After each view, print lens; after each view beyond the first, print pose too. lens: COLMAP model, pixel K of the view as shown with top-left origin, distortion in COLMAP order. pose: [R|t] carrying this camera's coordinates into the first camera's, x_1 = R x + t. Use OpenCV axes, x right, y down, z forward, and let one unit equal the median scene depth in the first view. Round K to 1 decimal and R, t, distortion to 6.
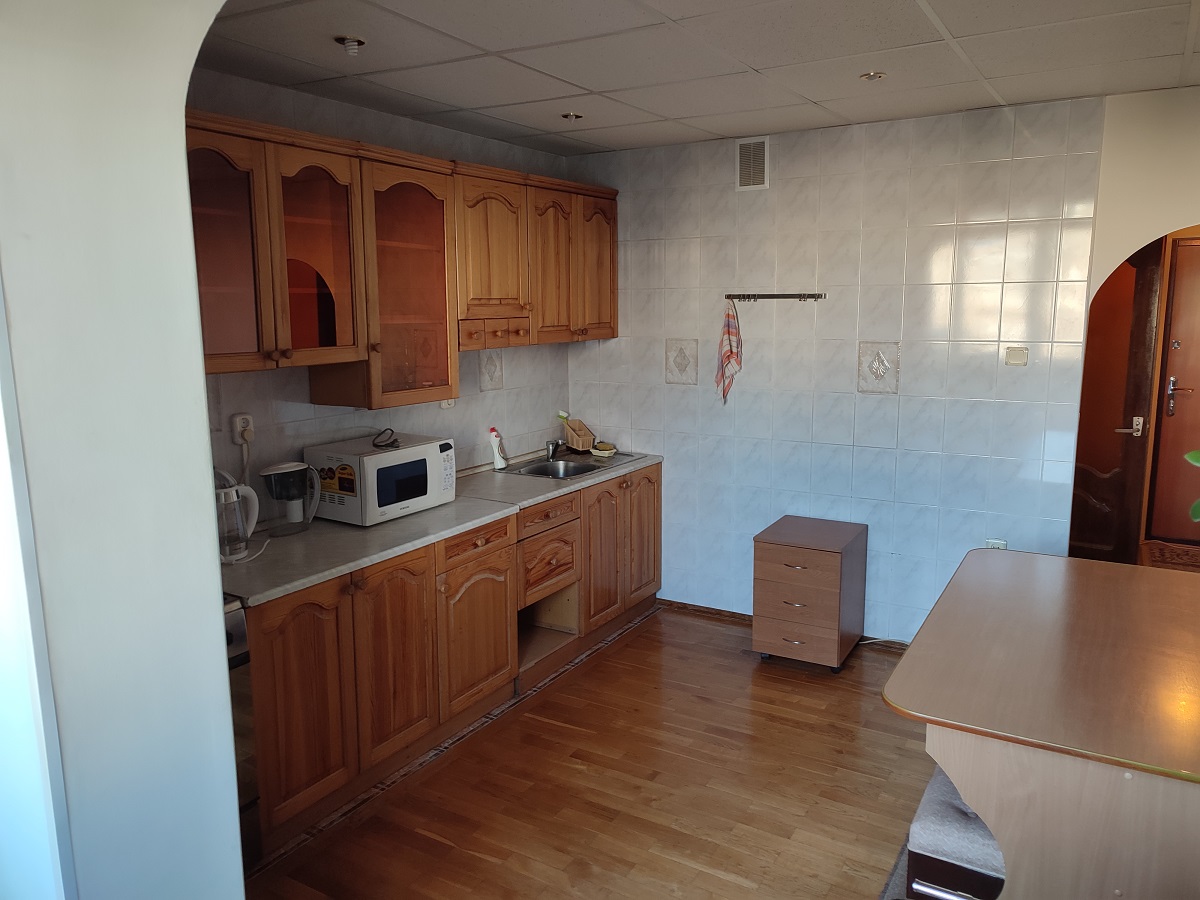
lens RADIAL K [[874.6, 0, 601.3], [0, 874.6, 442.5], [0, 0, 1]] dist [0.029327, -0.019022]
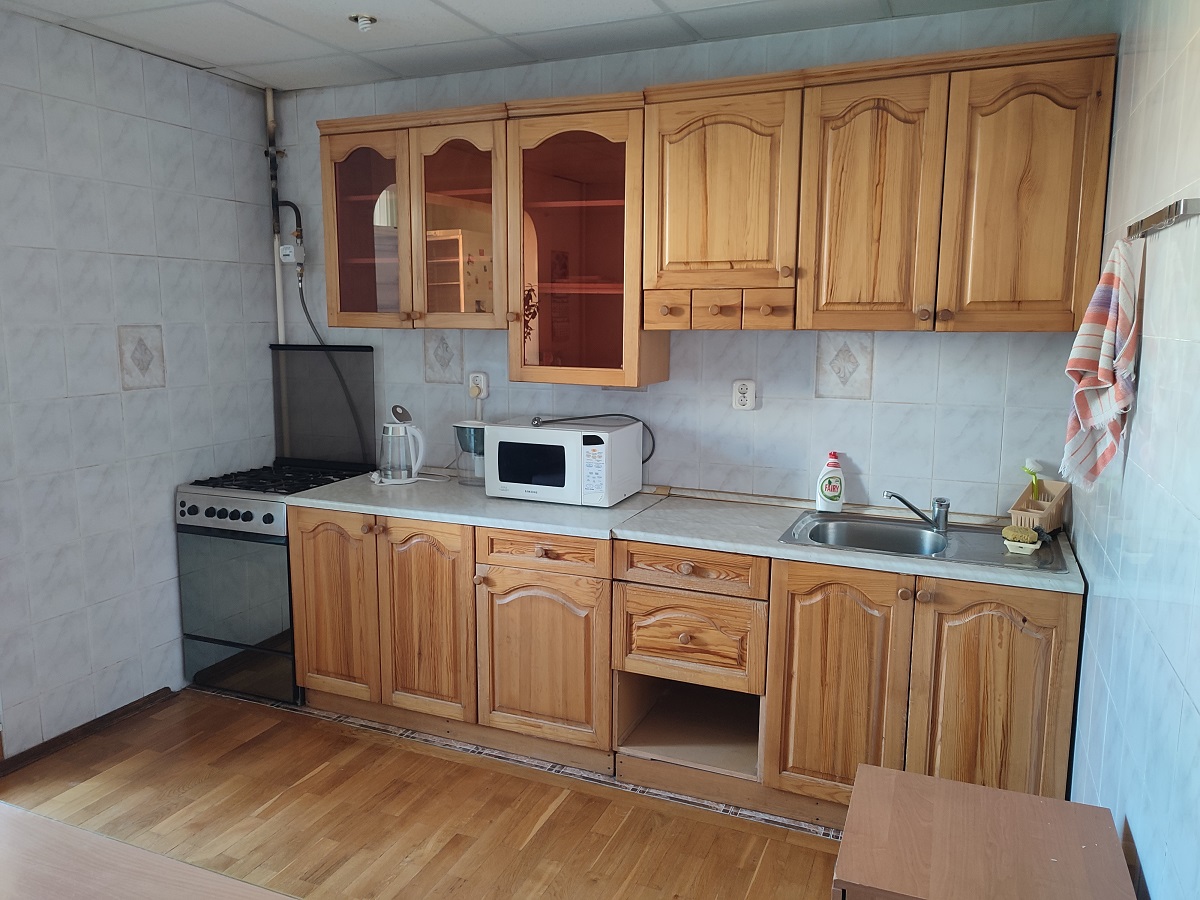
lens RADIAL K [[874.6, 0, 601.3], [0, 874.6, 442.5], [0, 0, 1]] dist [0.029327, -0.019022]
pose [[0.139745, 0.151953, -0.978459, 0.659614], [-0.165662, 0.977815, 0.128192, -0.103659], [0.976231, 0.144179, 0.161818, 0.886694]]
